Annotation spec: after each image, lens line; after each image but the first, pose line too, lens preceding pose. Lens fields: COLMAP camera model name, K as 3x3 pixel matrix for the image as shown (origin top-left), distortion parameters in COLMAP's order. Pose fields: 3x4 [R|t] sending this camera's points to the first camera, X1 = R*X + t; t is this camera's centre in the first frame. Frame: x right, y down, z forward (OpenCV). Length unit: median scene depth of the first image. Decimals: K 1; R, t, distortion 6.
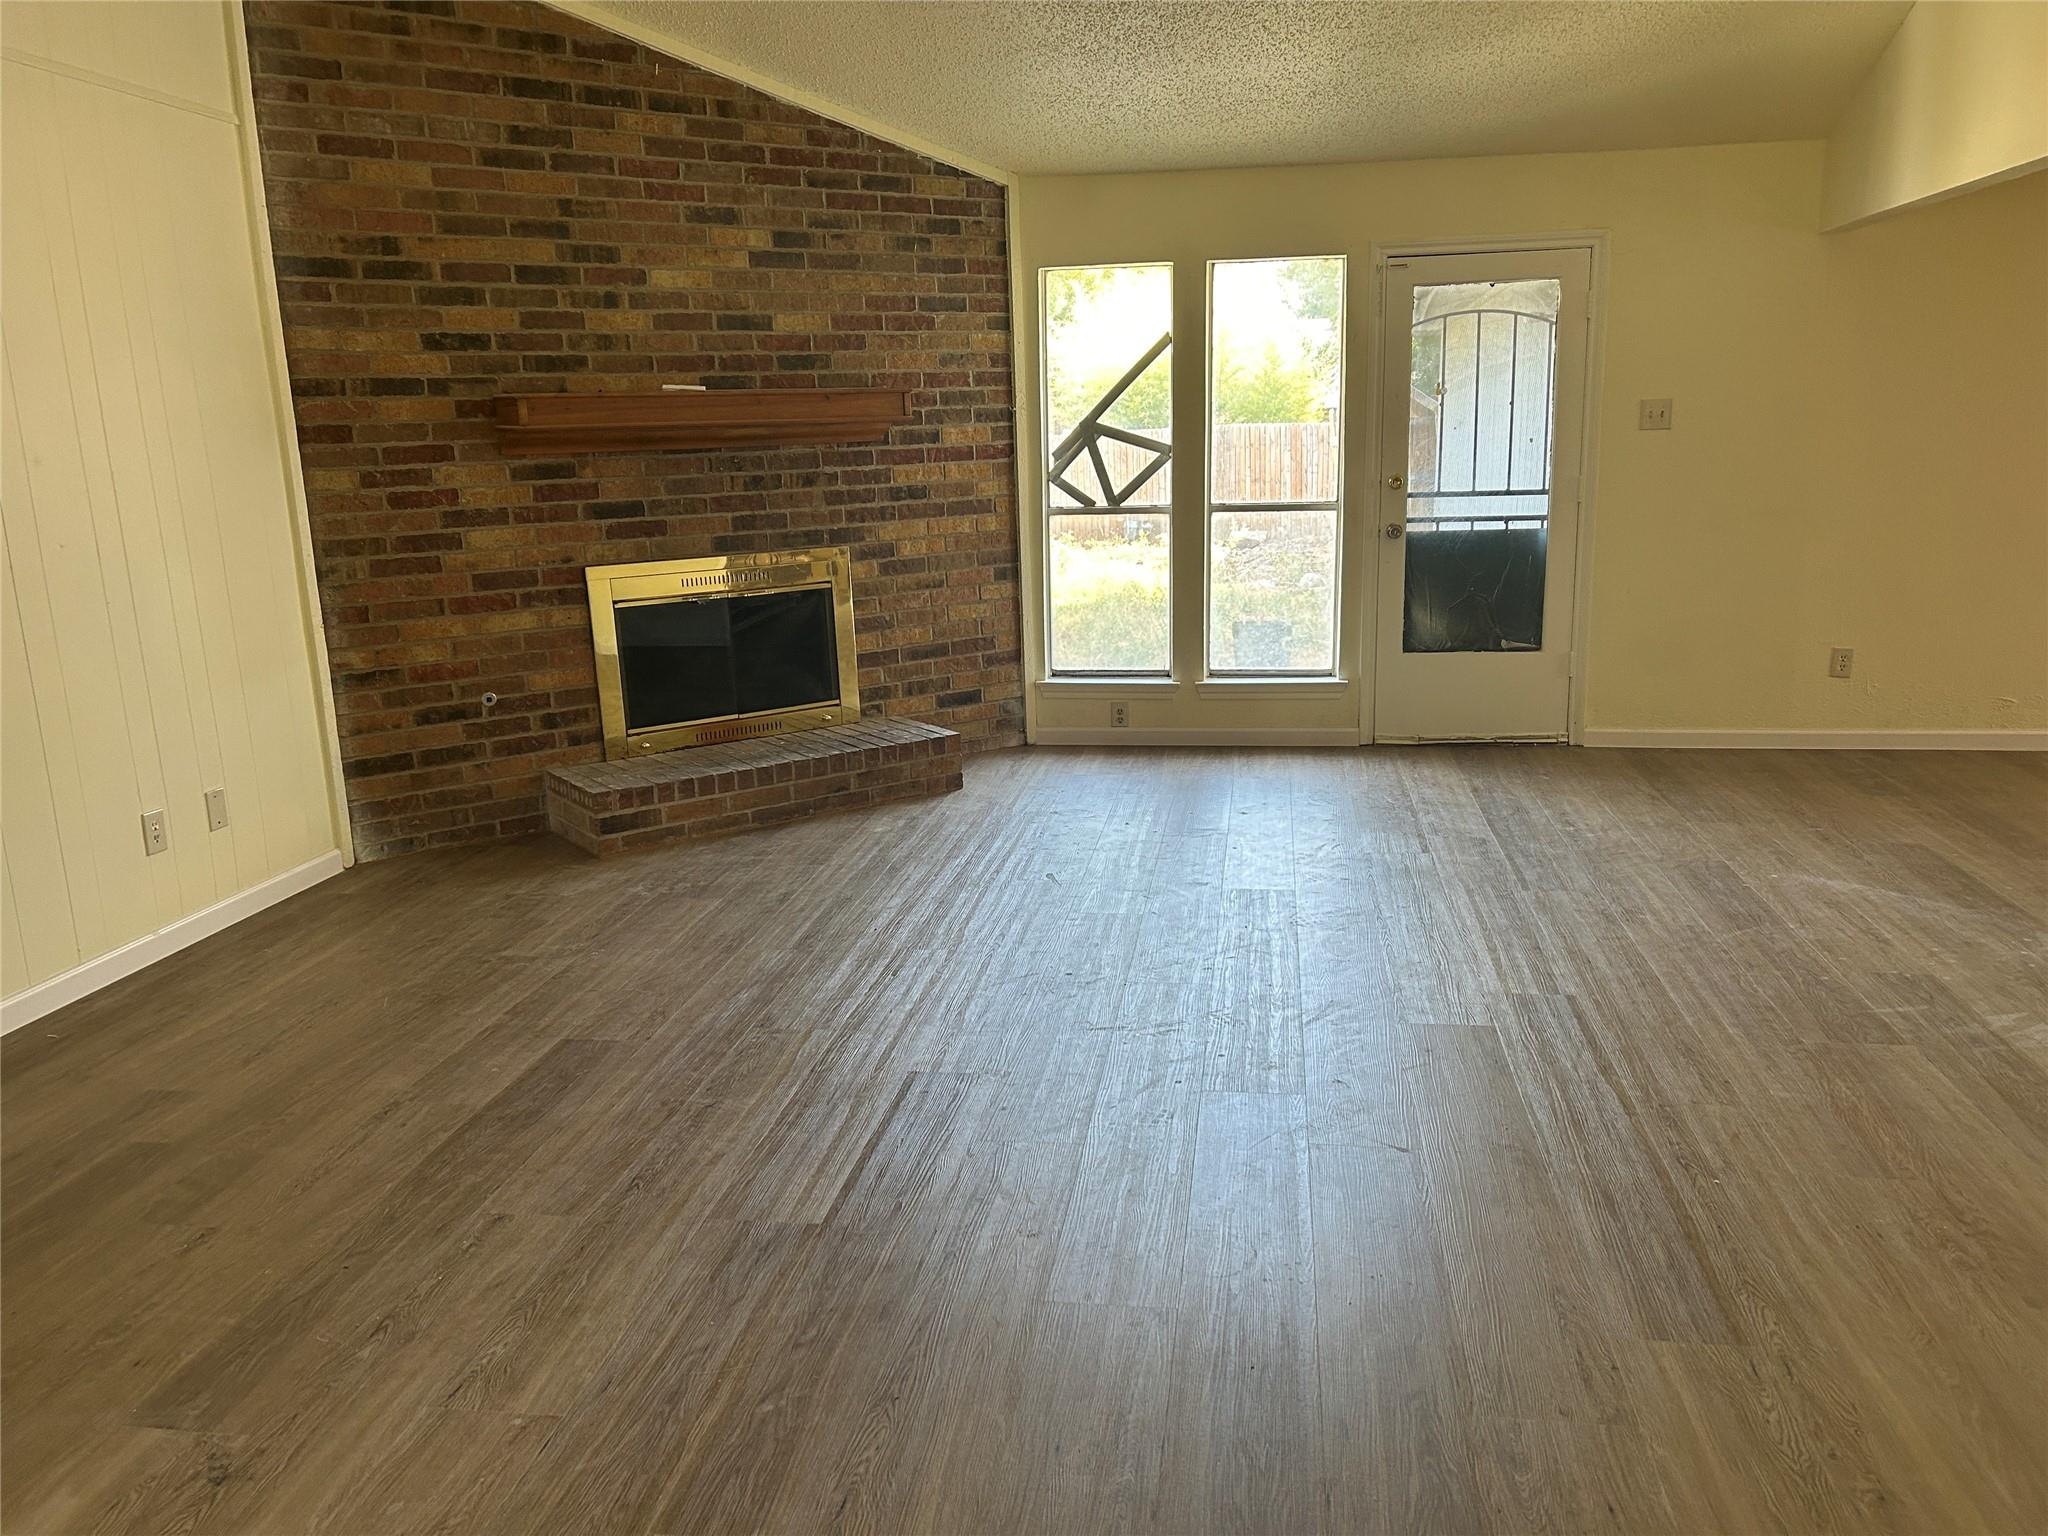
lens RADIAL K [[1529.6, 0, 1036.0], [0, 1529.6, 776.4], [0, 0, 1]] dist [0.011897, -0.023871]
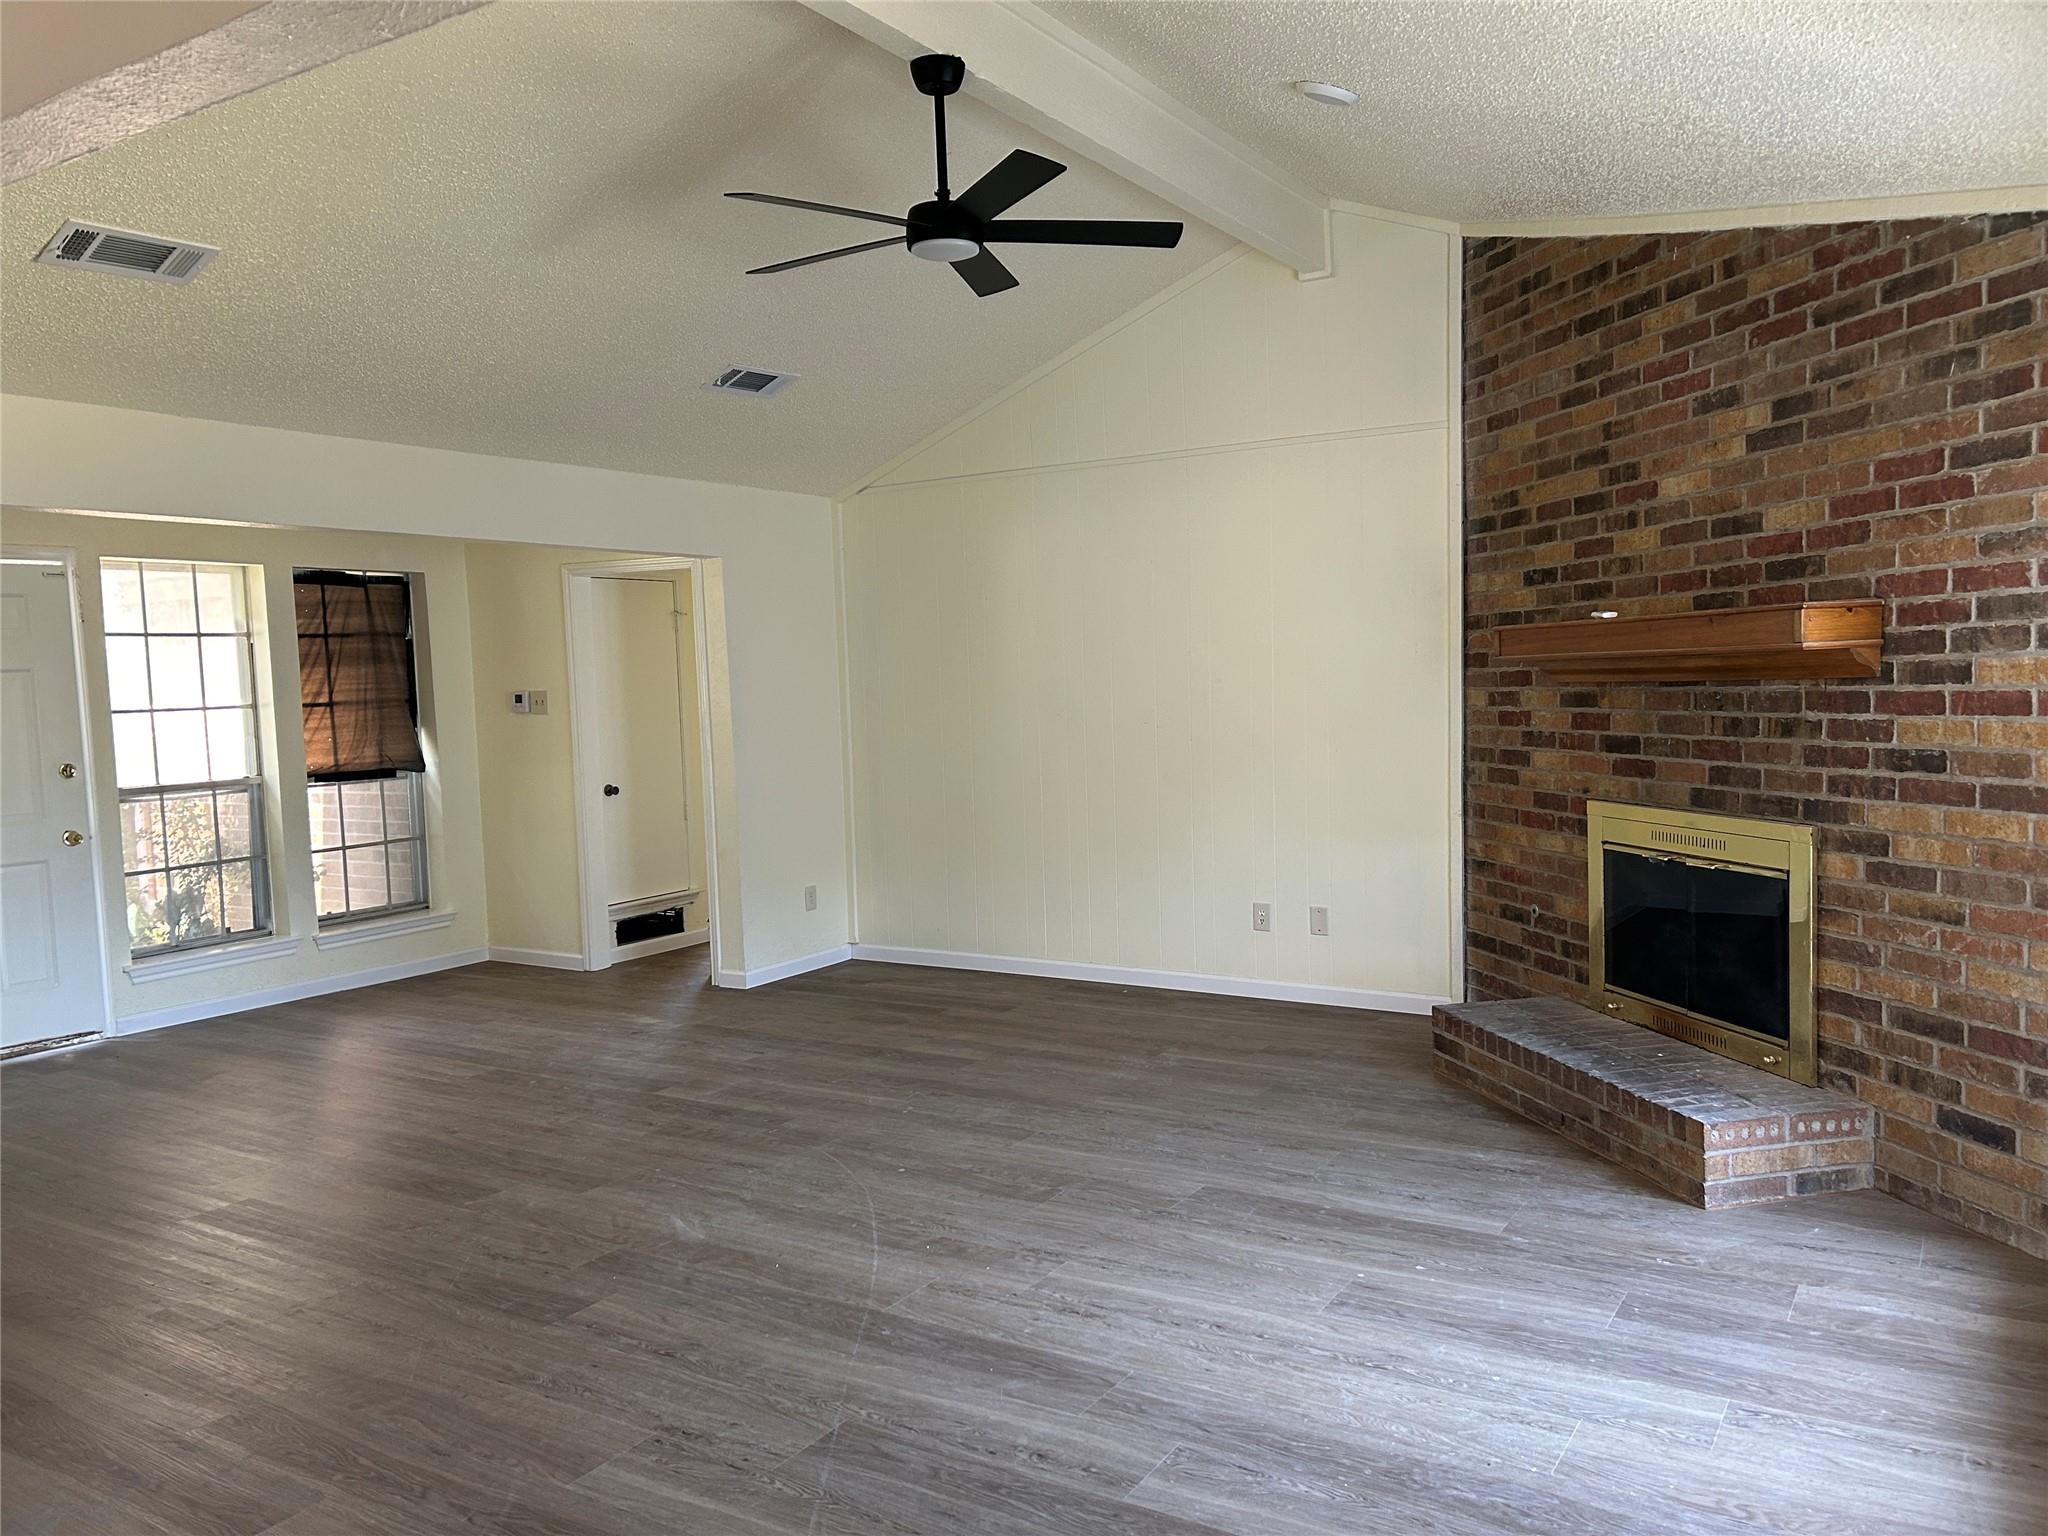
lens RADIAL K [[1529.6, 0, 1033.3], [0, 1529.6, 772.6], [0, 0, 1]] dist [0.011897, -0.023871]
pose [[-0.389321, 0.096000, -0.916086, 0.683357], [-0.169166, 0.970185, 0.173562, -0.251221], [0.905435, 0.222542, -0.361473, 0.995569]]
